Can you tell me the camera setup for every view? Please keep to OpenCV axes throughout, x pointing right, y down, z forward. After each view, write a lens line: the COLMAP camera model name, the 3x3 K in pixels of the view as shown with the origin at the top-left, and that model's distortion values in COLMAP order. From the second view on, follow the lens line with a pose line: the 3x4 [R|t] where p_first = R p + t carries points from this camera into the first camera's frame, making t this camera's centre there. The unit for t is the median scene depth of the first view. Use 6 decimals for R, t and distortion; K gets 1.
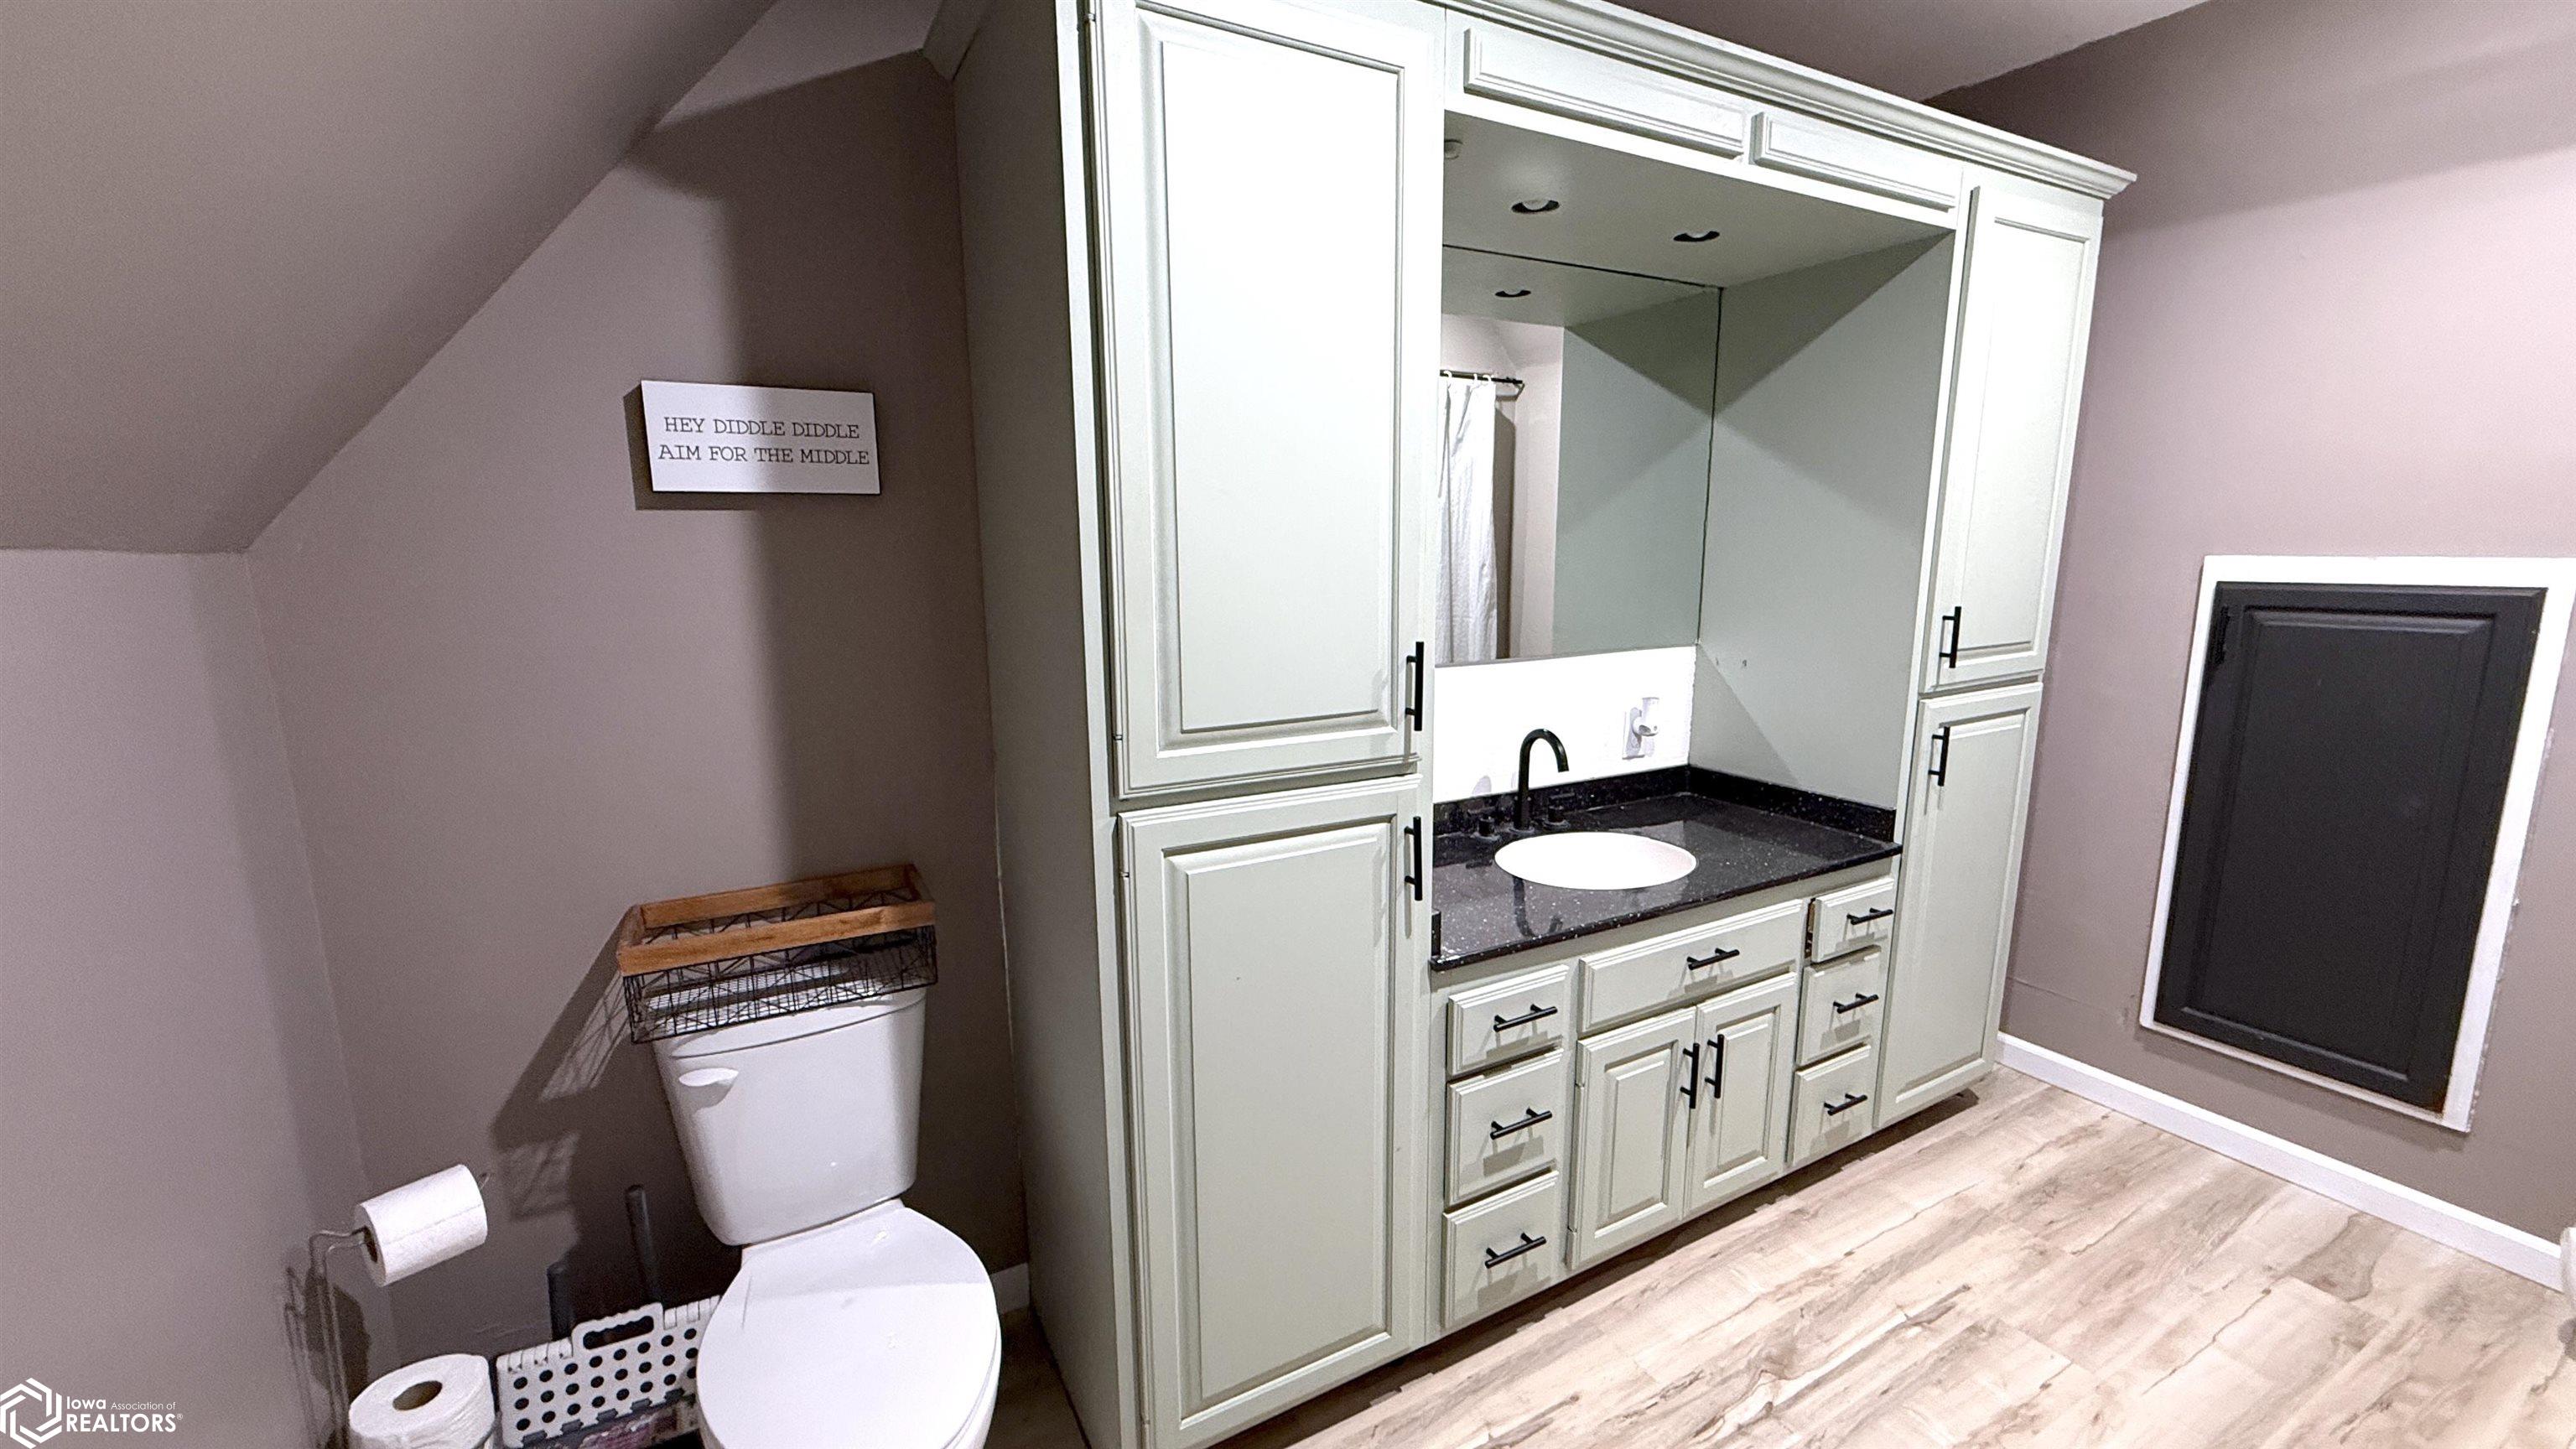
lens RADIAL K [[1021.7, 0, 1278.5], [0, 1021.7, 728.9], [0, 0, 1]] dist [0.002068, 0.000017]
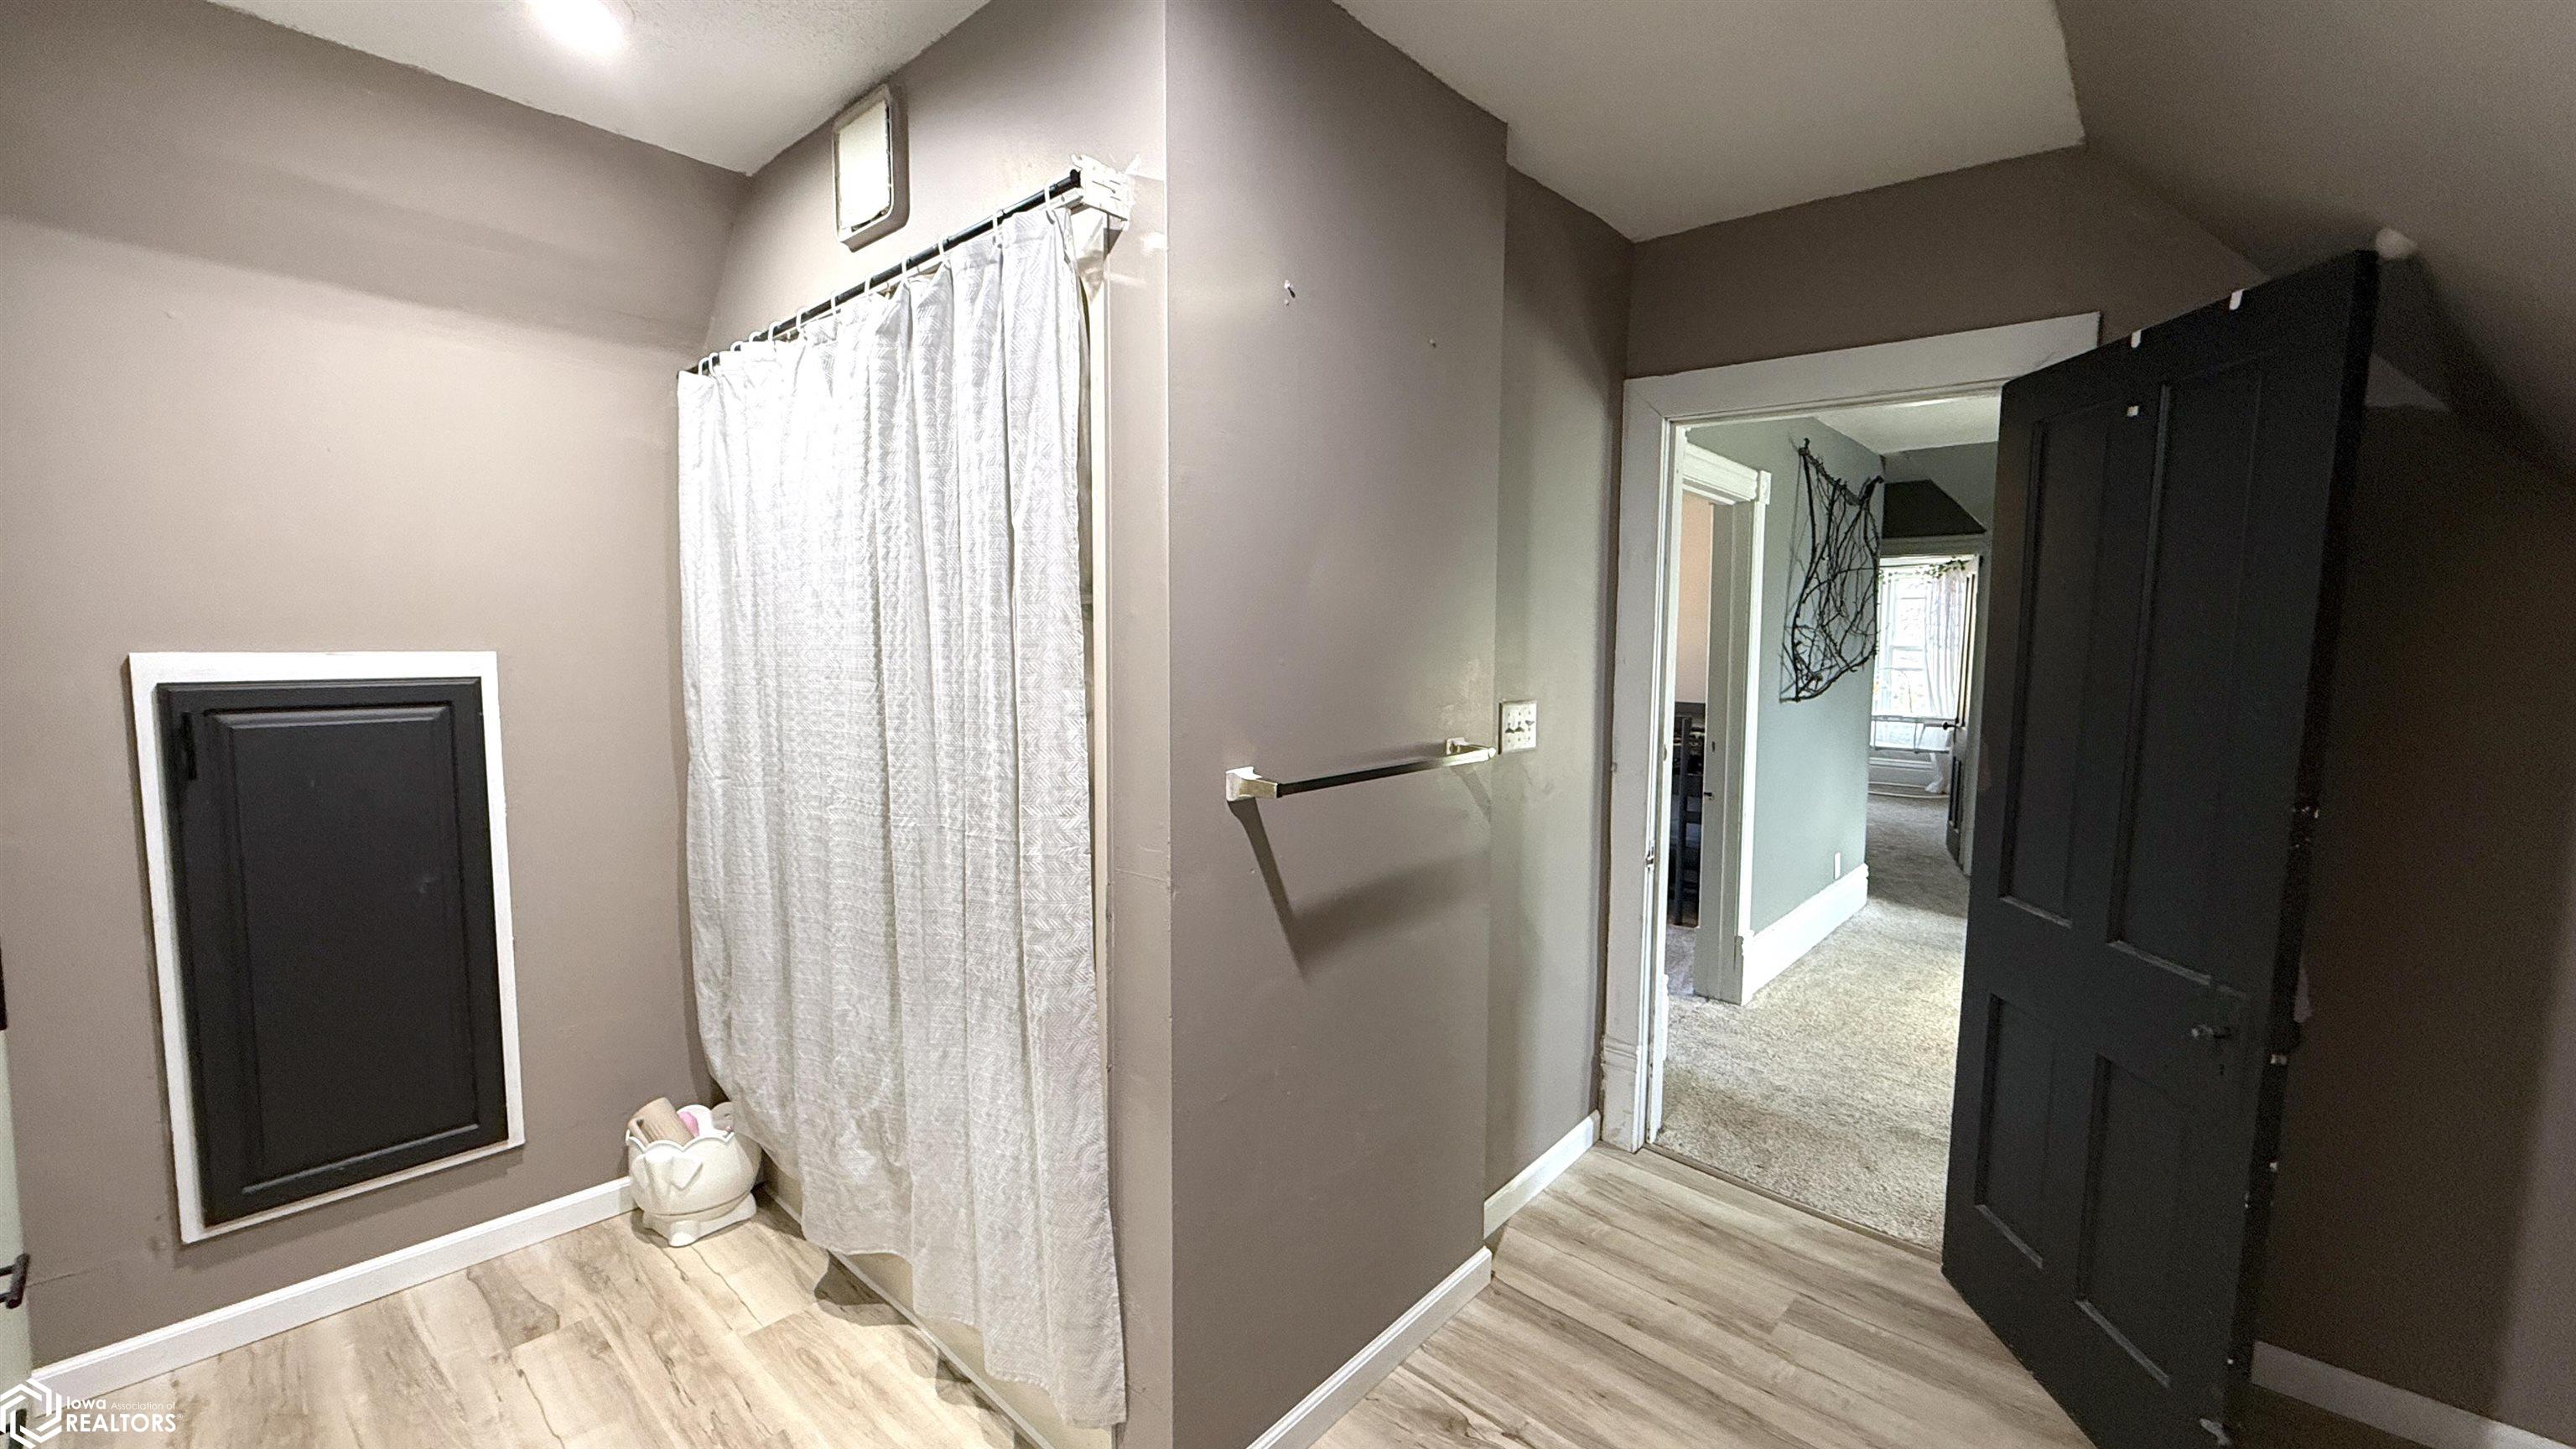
lens RADIAL K [[1021.7, 0, 1280.0], [0, 1021.7, 728.1], [0, 0, 1]] dist [0.002068, 0.000017]
pose [[-0.316070, -0.077002, 0.945606, -0.163235], [0.166245, 0.976785, 0.135108, -0.076748], [-0.934057, 0.199906, -0.295931, 0.448833]]
